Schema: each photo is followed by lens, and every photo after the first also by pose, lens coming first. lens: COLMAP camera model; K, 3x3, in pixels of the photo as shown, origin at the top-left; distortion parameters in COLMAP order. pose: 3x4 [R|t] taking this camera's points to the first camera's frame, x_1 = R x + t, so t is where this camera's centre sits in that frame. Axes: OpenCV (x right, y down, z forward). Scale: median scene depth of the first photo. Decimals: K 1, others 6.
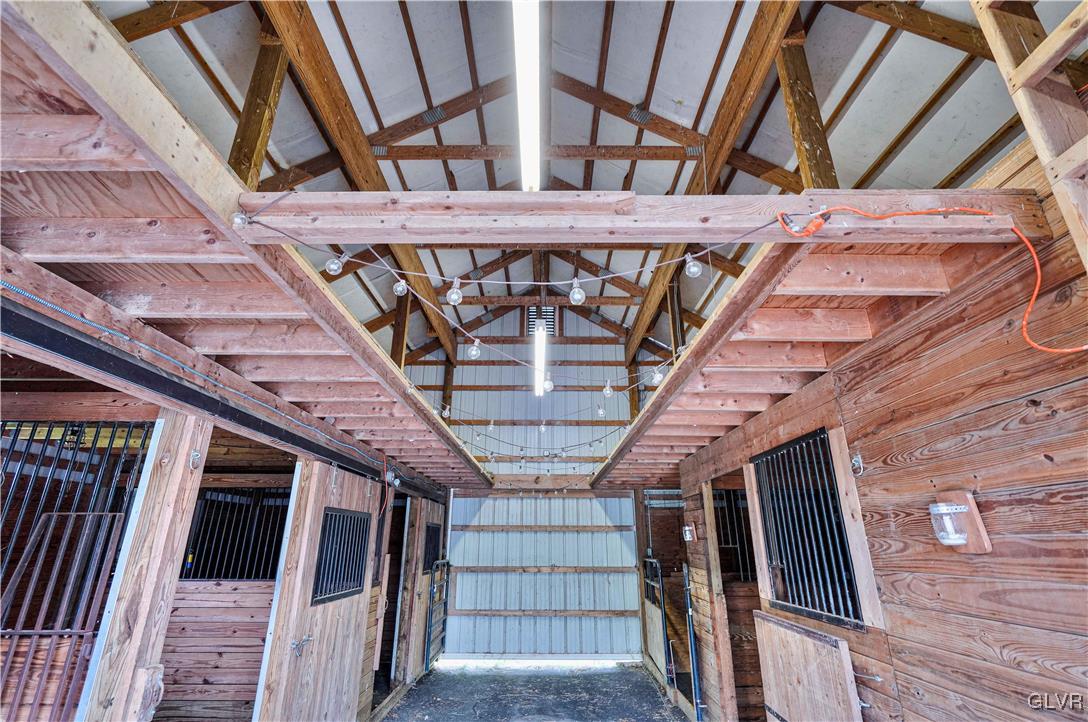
lens RADIAL K [[502.3, 0, 544.0], [0, 502.3, 359.2], [0, 0, 1]] dist [-0.003751, 0.001655]
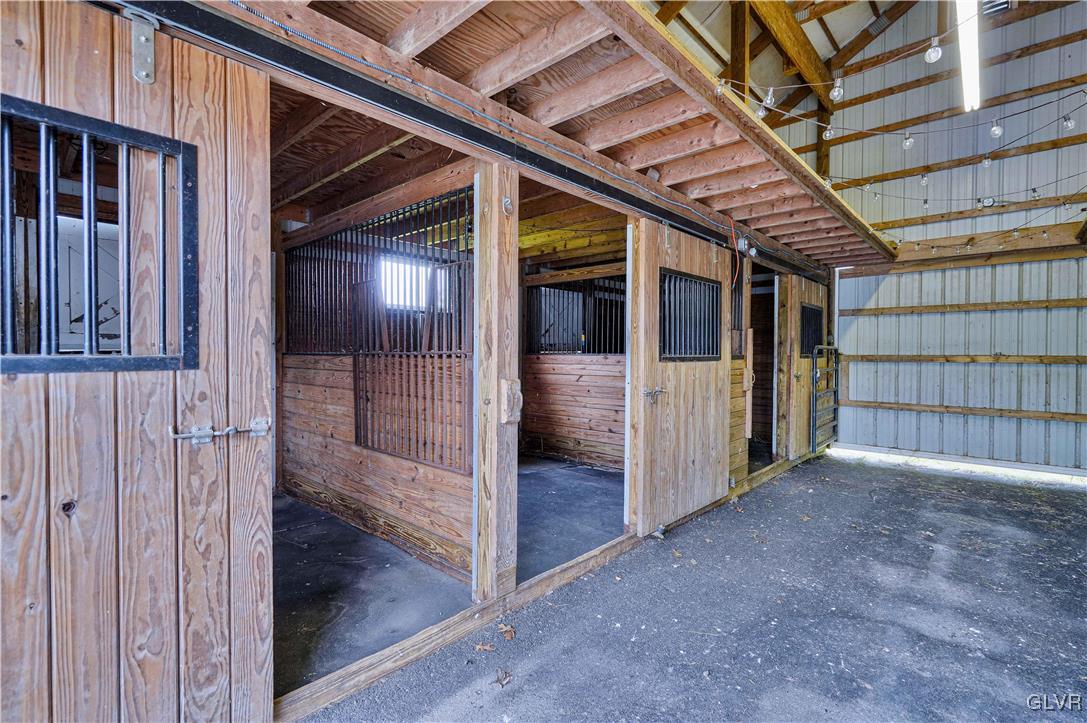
lens RADIAL K [[501.9, 0, 543.5], [0, 501.9, 359.7], [0, 0, 1]] dist [-0.003751, 0.001655]
pose [[0.739471, 0.012671, -0.673069, 0.029231], [0.224889, 0.937733, 0.264728, 0.109214], [0.634514, -0.347124, 0.690577, 0.098716]]
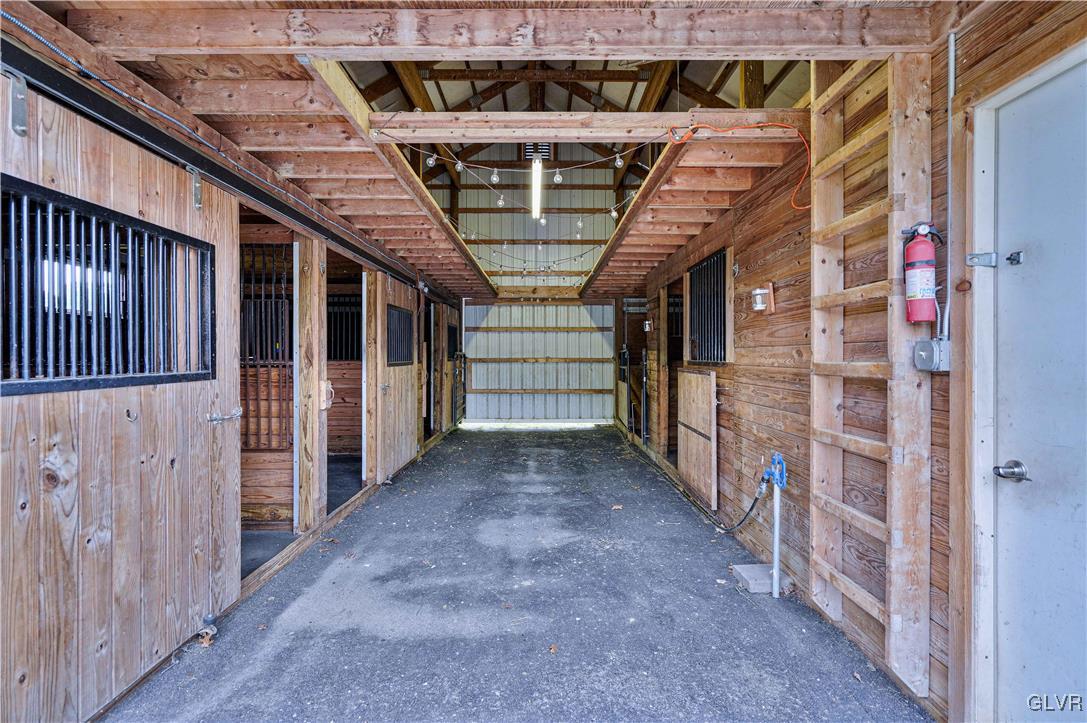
lens RADIAL K [[501.9, 0, 543.5], [0, 501.9, 359.7], [0, 0, 1]] dist [-0.003751, 0.001655]
pose [[0.999970, -0.003291, 0.007015, -0.001546], [0.000618, 0.936346, 0.351079, -0.039169], [-0.007724, -0.351064, 0.936320, -0.274096]]
